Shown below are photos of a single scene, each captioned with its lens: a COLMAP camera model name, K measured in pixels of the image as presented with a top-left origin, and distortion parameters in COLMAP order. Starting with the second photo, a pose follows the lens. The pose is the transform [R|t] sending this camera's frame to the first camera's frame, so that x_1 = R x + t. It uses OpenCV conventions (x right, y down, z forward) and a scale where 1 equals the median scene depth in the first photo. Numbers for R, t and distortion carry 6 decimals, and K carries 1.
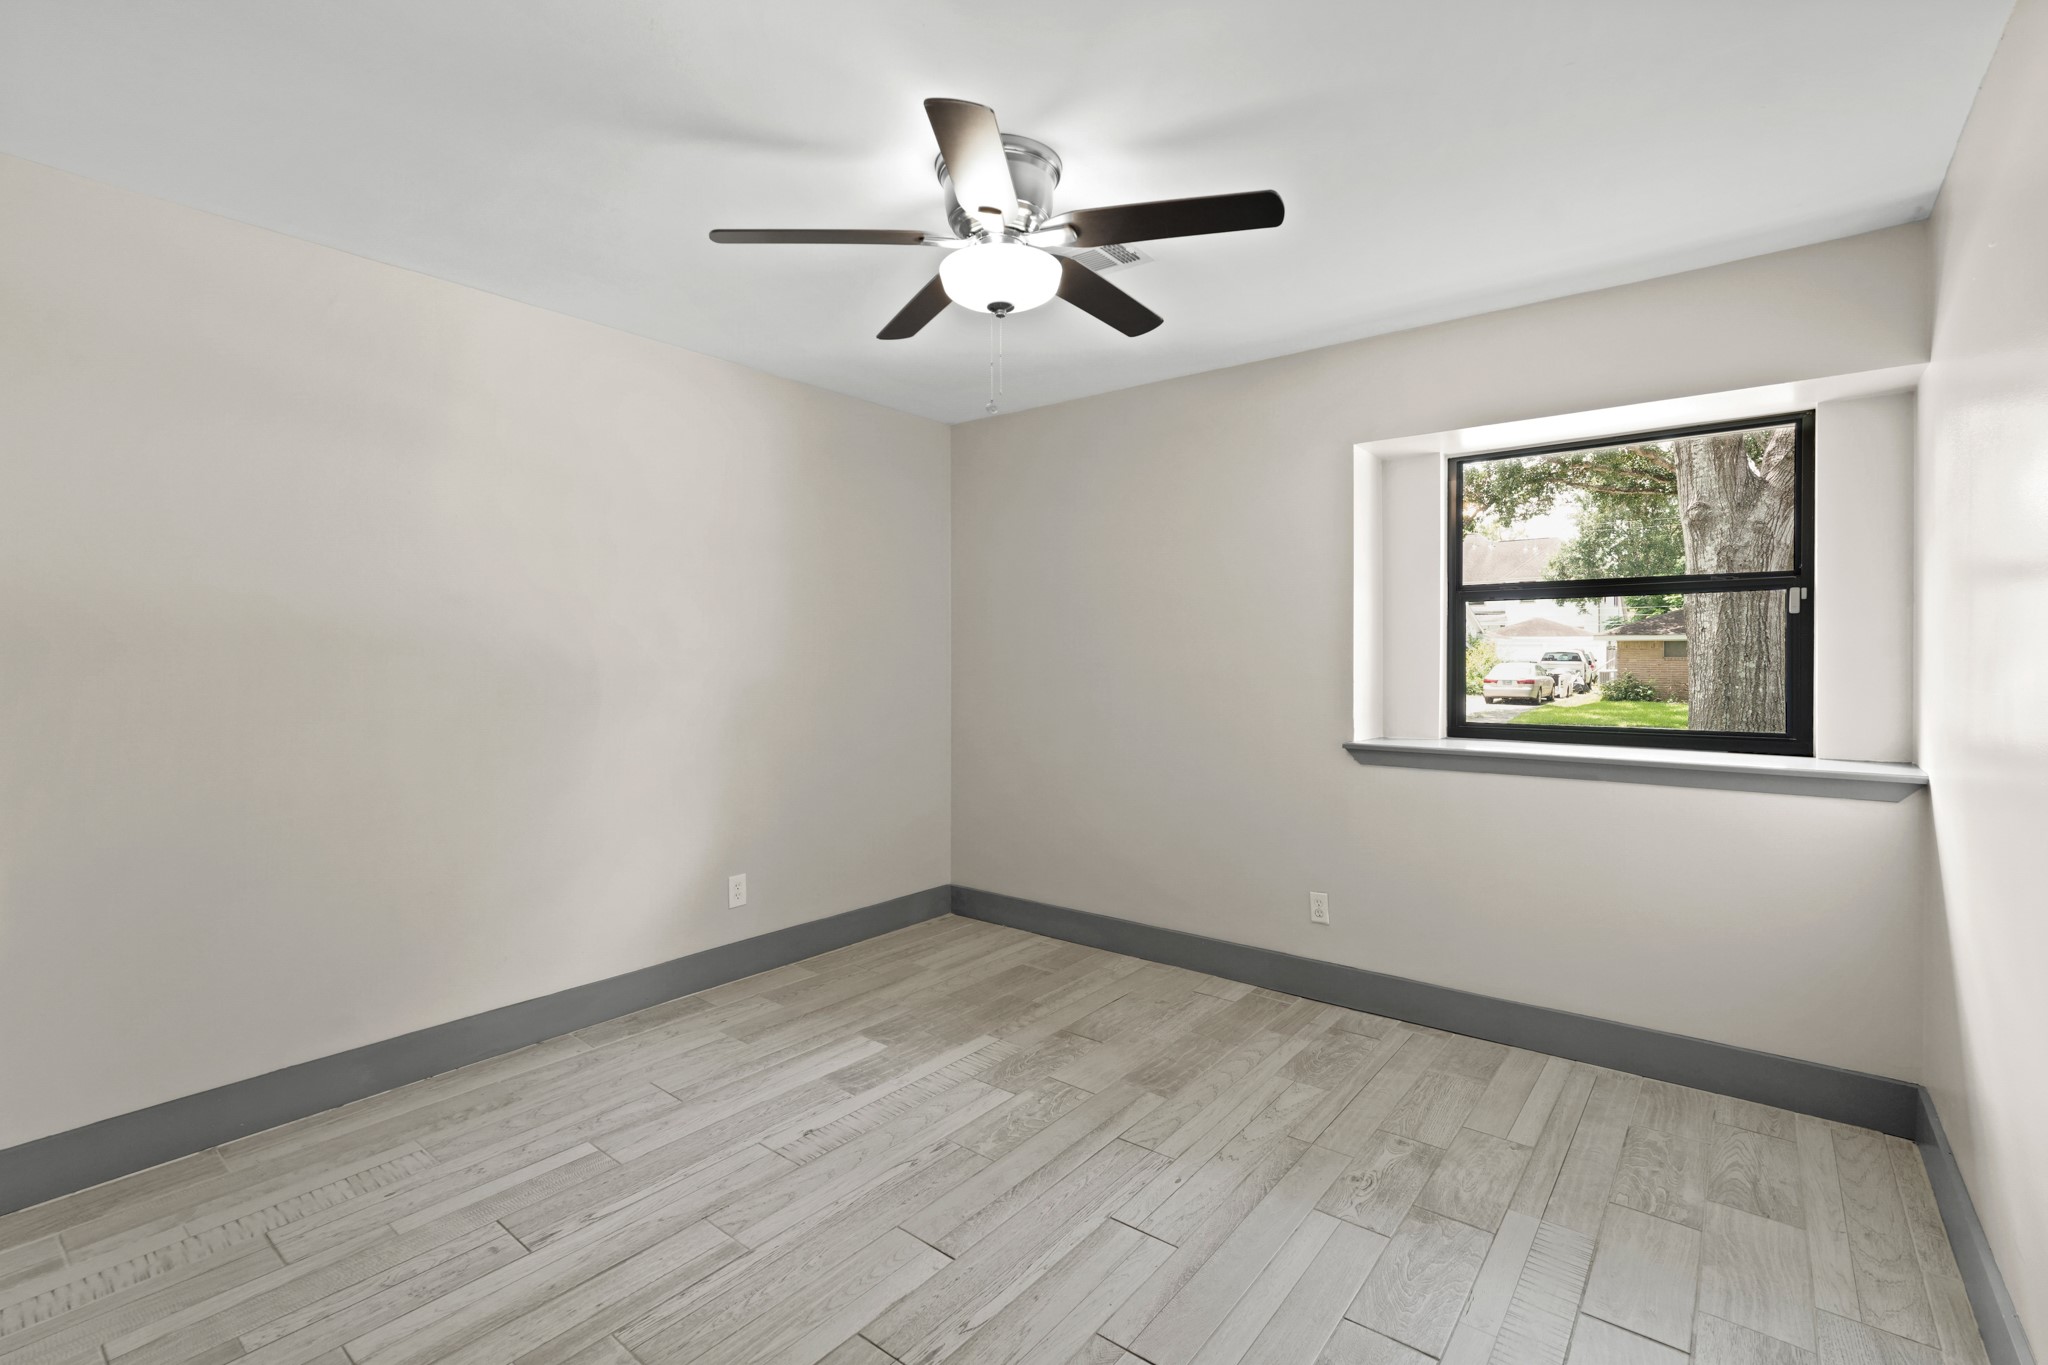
lens RADIAL K [[908.7, 0, 1032.0], [0, 908.7, 669.2], [0, 0, 1]] dist [-0.016132, 0.008524]
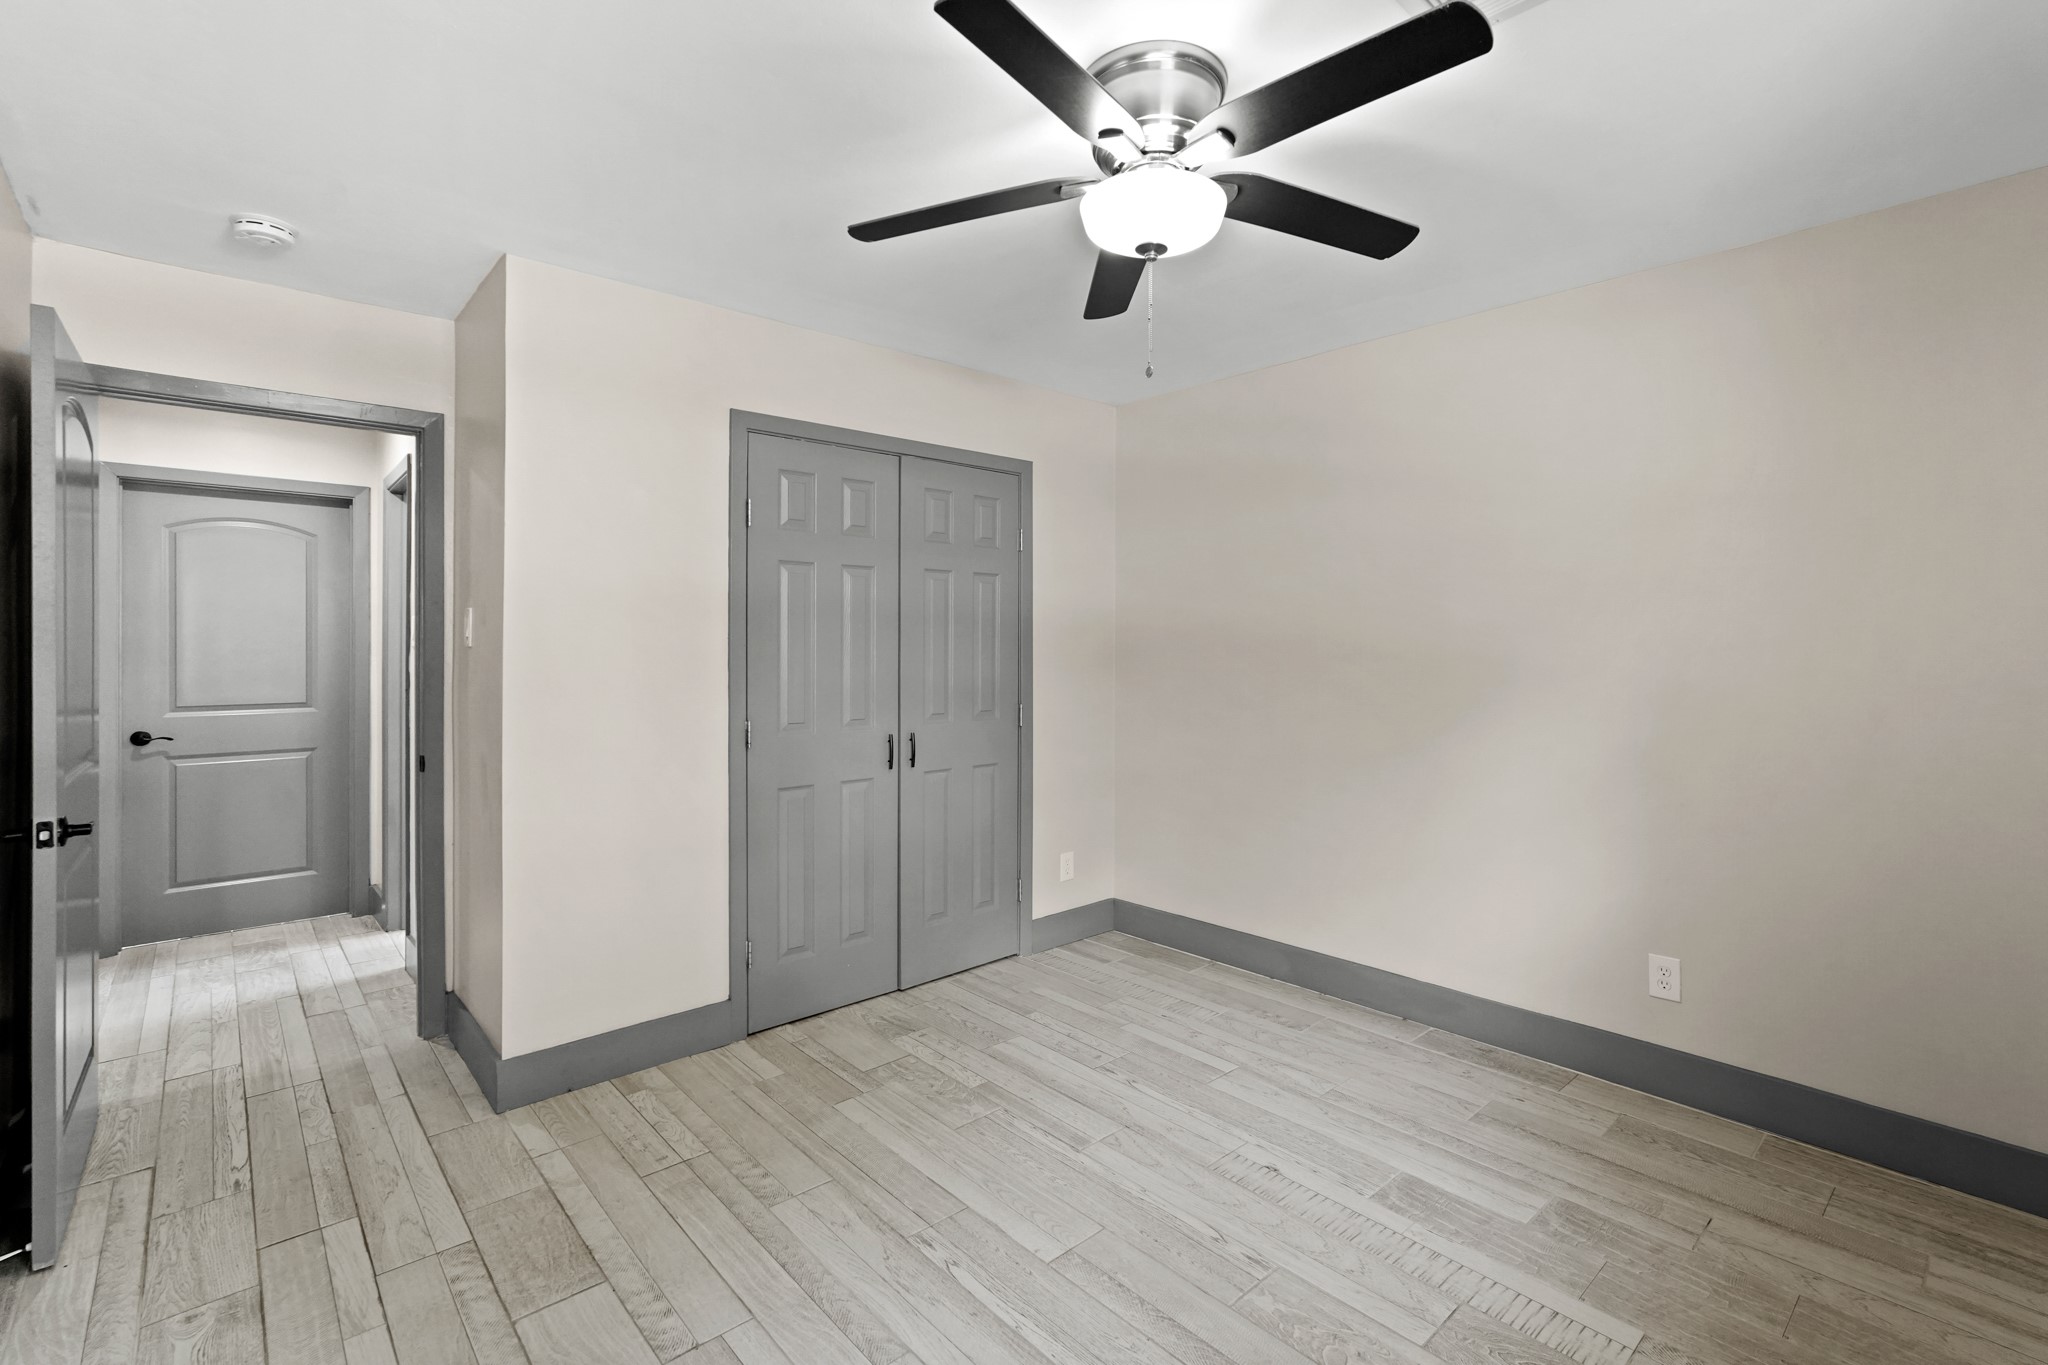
lens RADIAL K [[908.7, 0, 1032.0], [0, 908.7, 669.2], [0, 0, 1]] dist [-0.016132, 0.008524]
pose [[-0.156749, 0.020712, -0.987421, 0.679204], [-0.017183, 0.999572, 0.023695, -0.021704], [0.987489, 0.020681, -0.156326, 0.857771]]
